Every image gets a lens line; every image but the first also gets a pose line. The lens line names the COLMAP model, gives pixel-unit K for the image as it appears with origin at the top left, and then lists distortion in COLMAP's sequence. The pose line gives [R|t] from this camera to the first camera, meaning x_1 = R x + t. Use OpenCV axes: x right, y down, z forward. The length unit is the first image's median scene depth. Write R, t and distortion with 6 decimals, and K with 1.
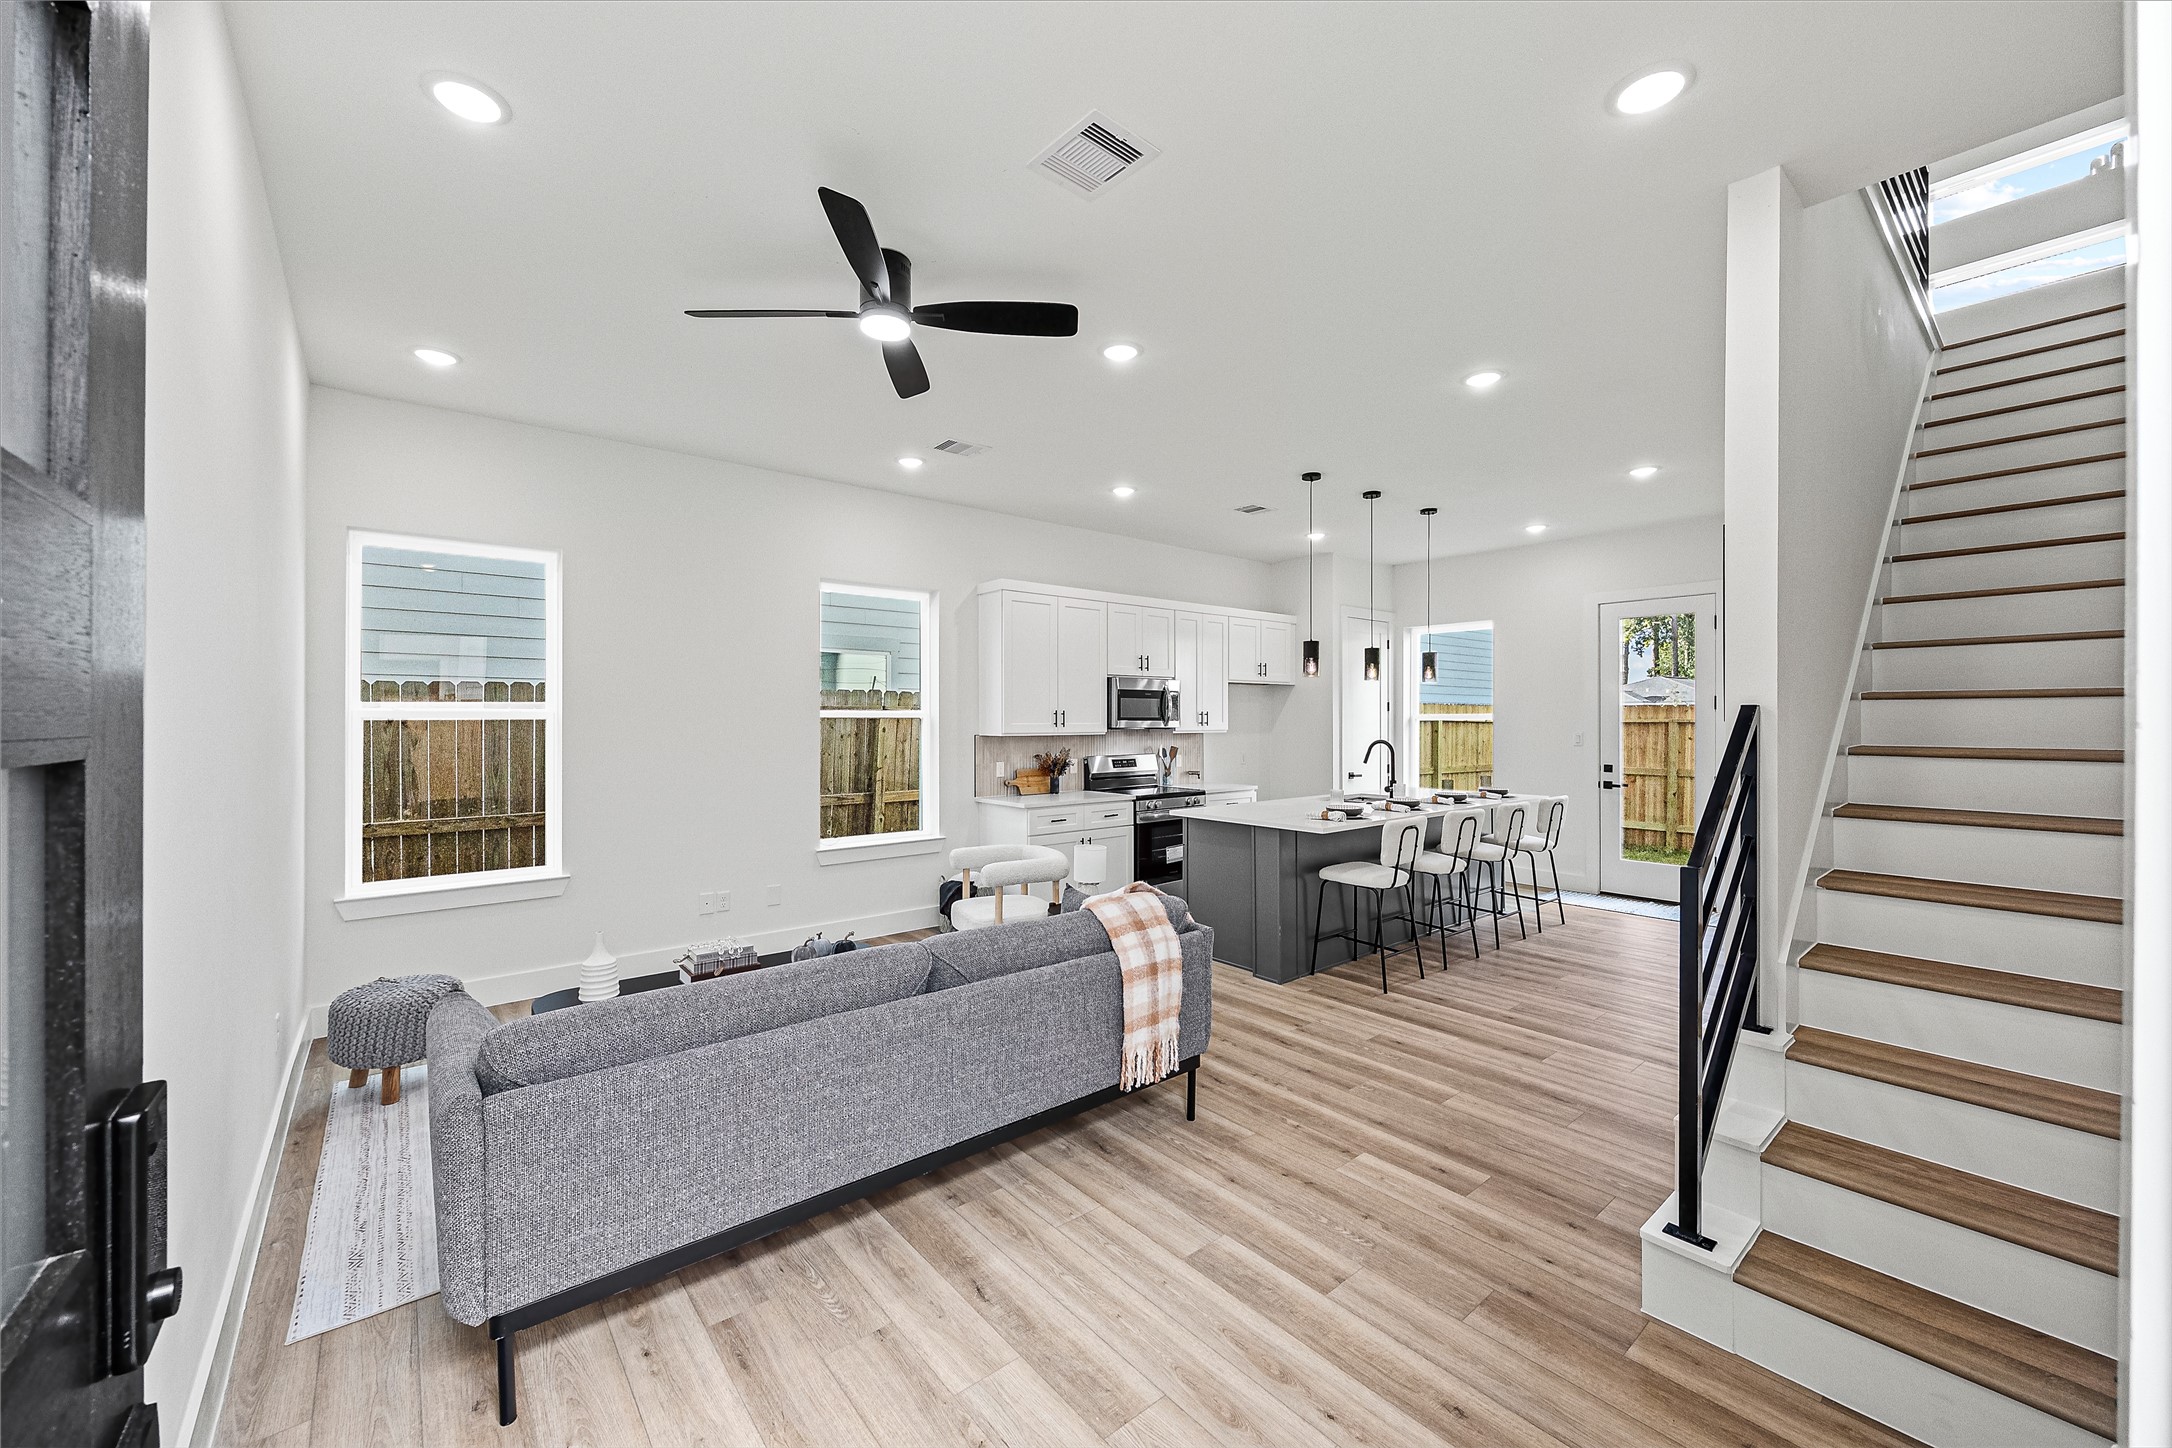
lens RADIAL K [[838.8, 0, 1085.7], [0, 838.8, 720.4], [0, 0, 1]] dist [-0.000088, -0.000100]
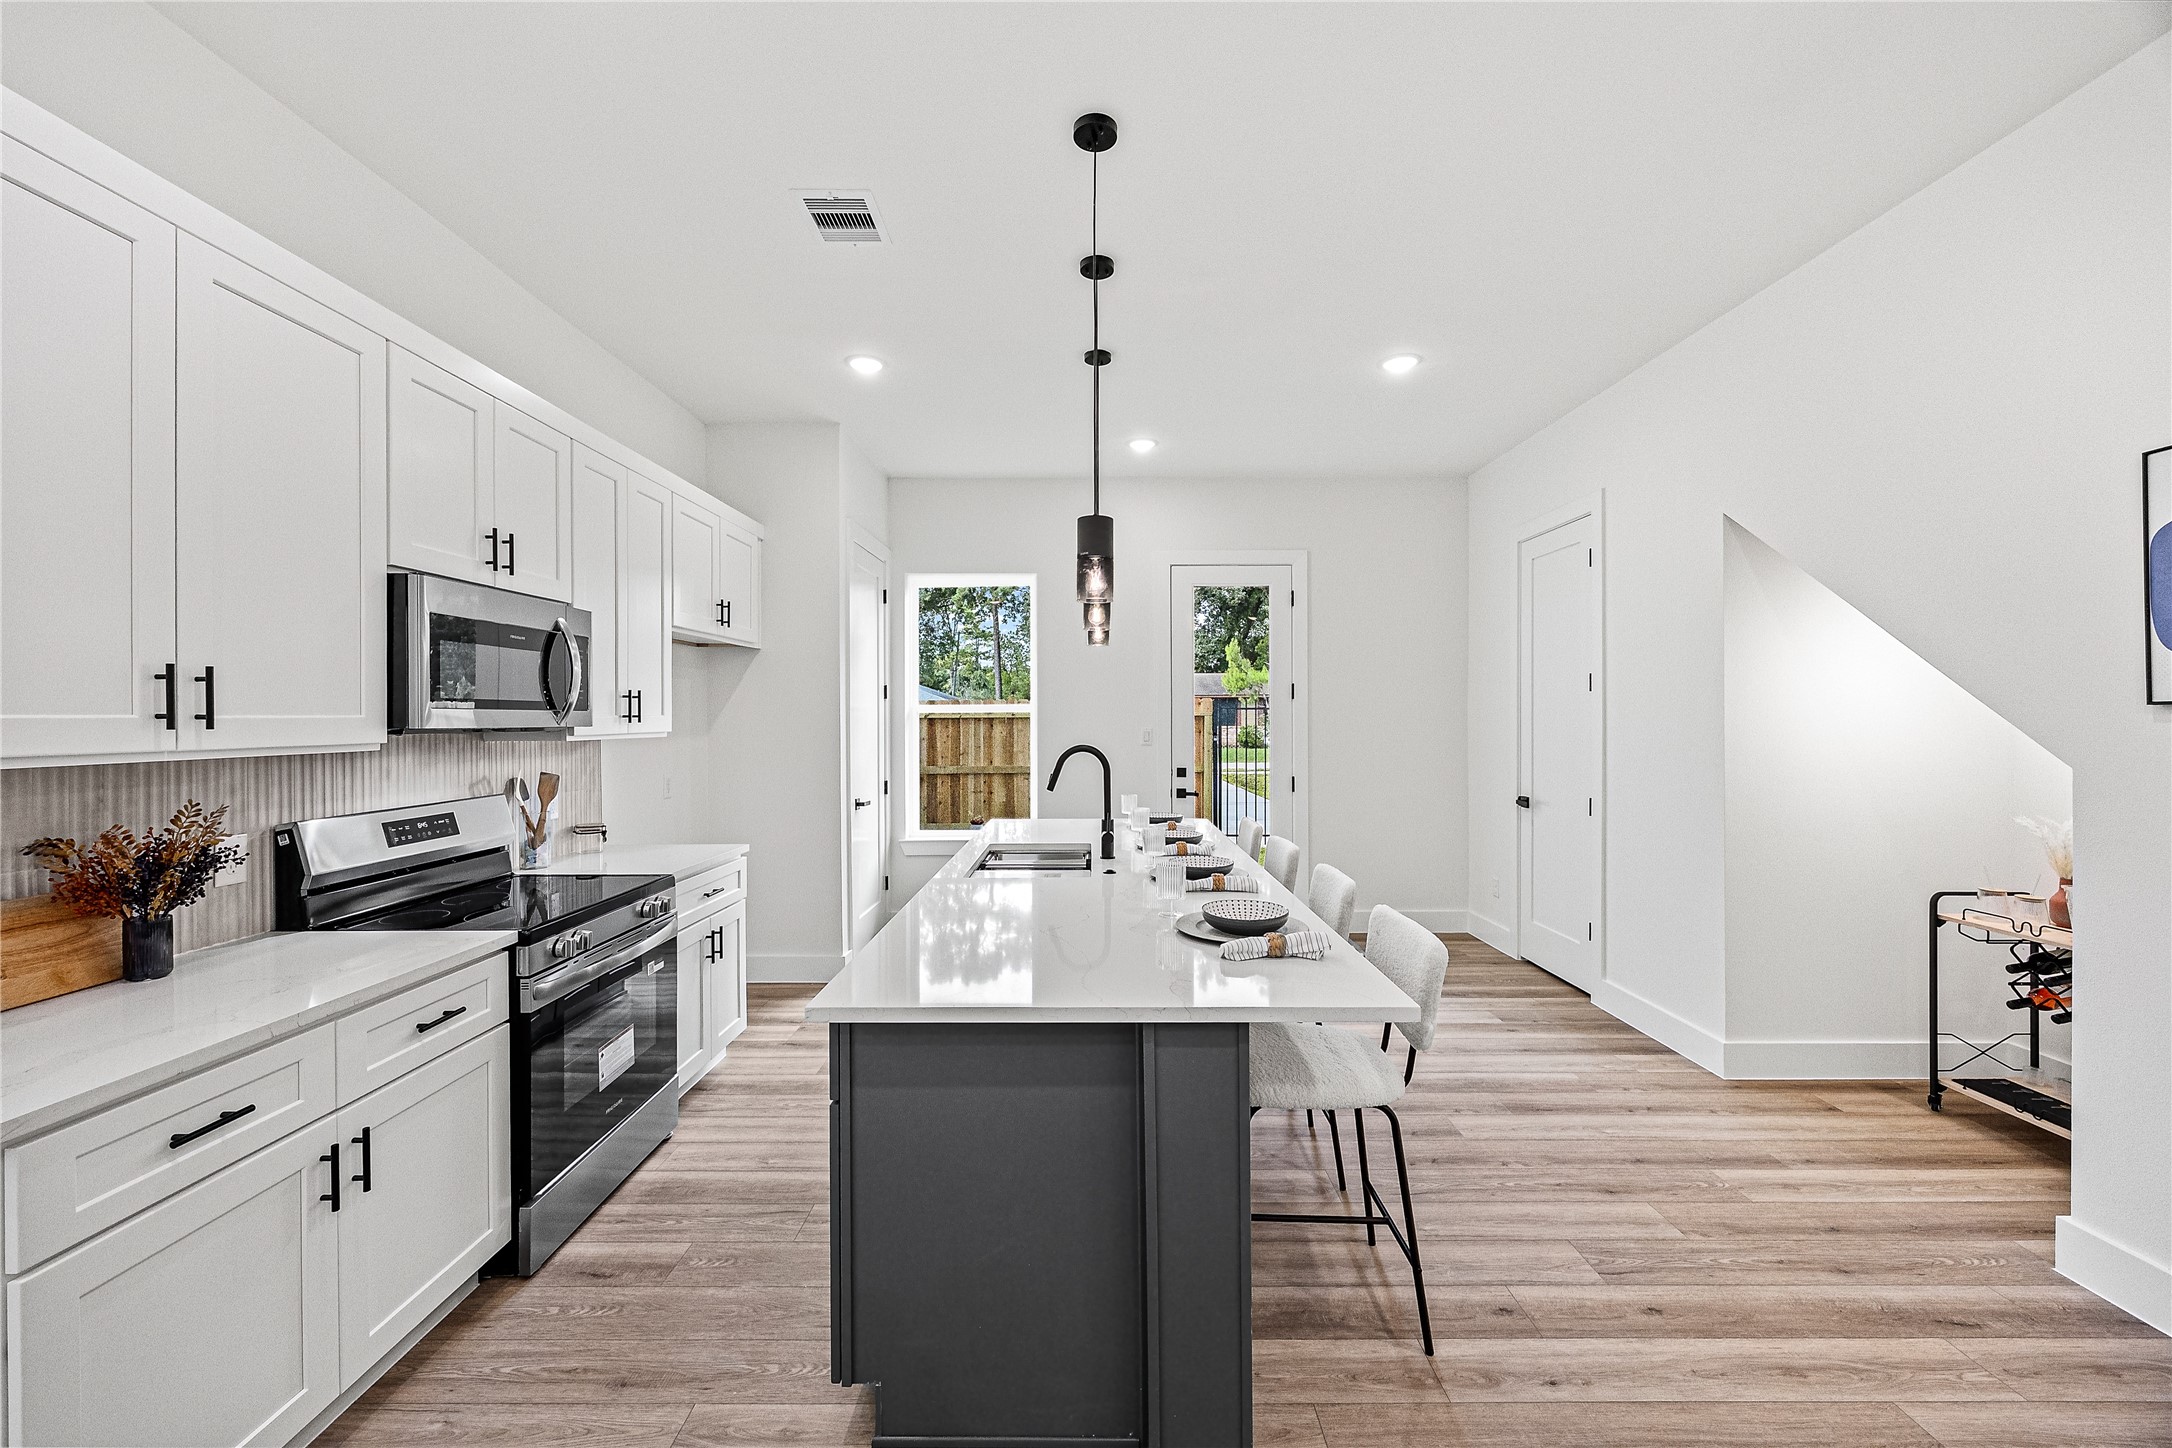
lens RADIAL K [[838.8, 0, 1085.7], [0, 838.8, 720.4], [0, 0, 1]] dist [-0.000088, -0.000100]
pose [[0.641708, -0.005010, 0.766933, -0.050520], [0.004201, 0.999987, 0.003018, 0.005413], [-0.766938, 0.001285, 0.641720, 0.605097]]
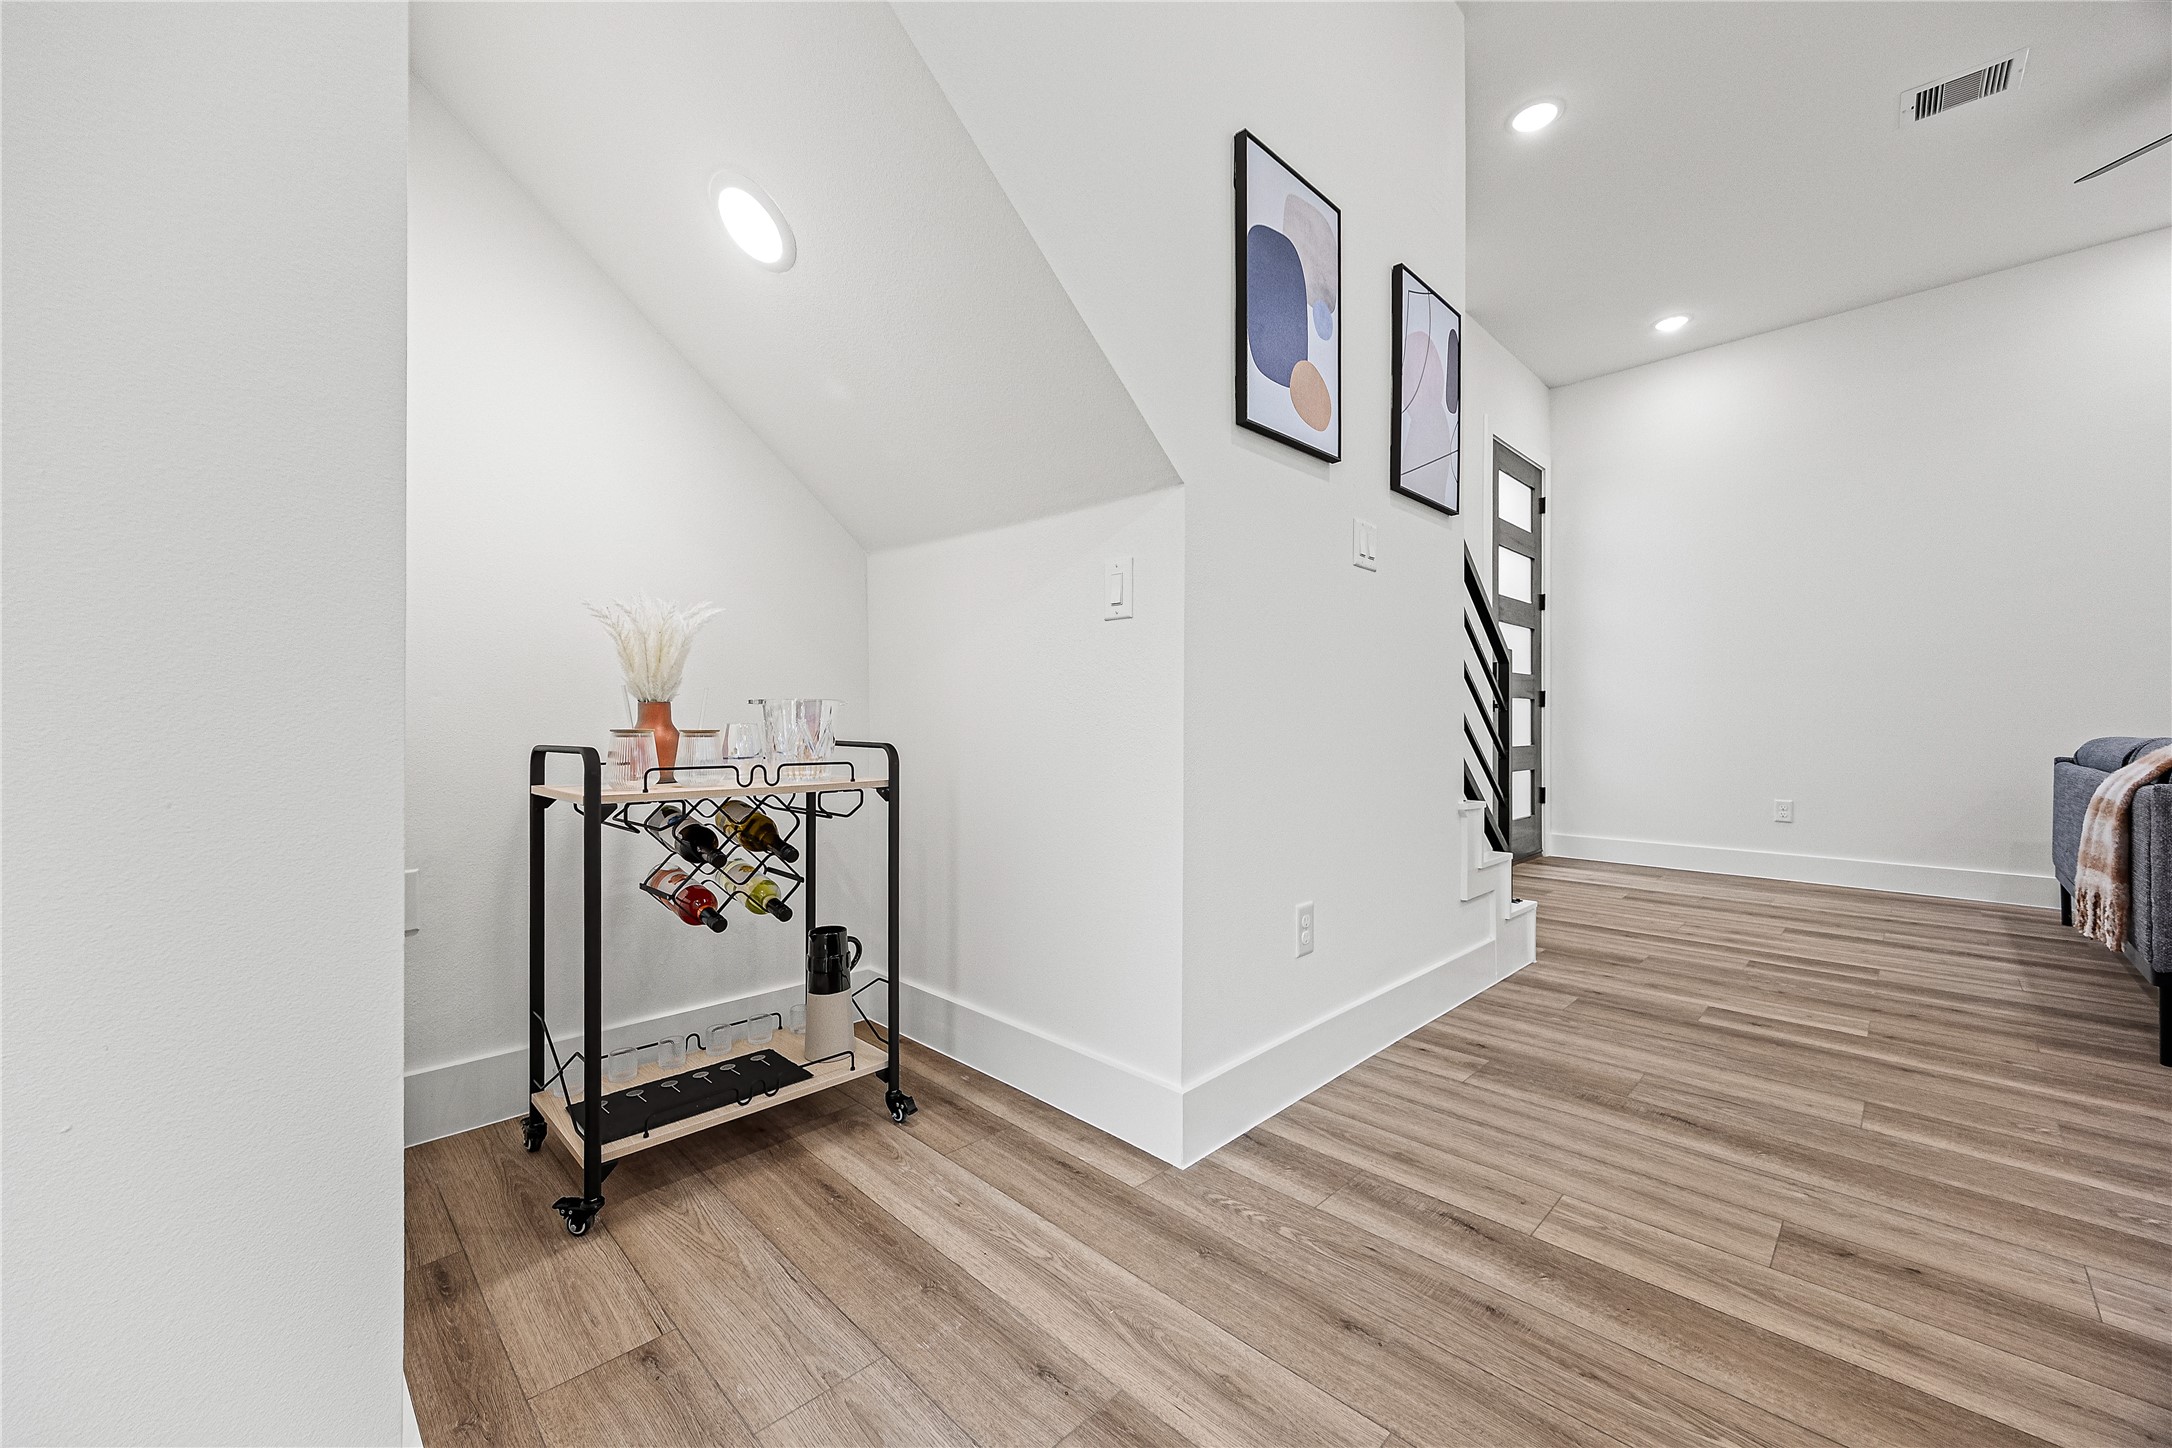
lens RADIAL K [[838.8, 0, 1085.7], [0, 838.8, 720.4], [0, 0, 1]] dist [-0.000088, -0.000100]
pose [[-0.995558, -0.004512, -0.094041, 0.508539], [-0.004407, 0.999989, -0.001326, 0.098106], [0.094046, -0.000905, -0.995567, 0.764908]]
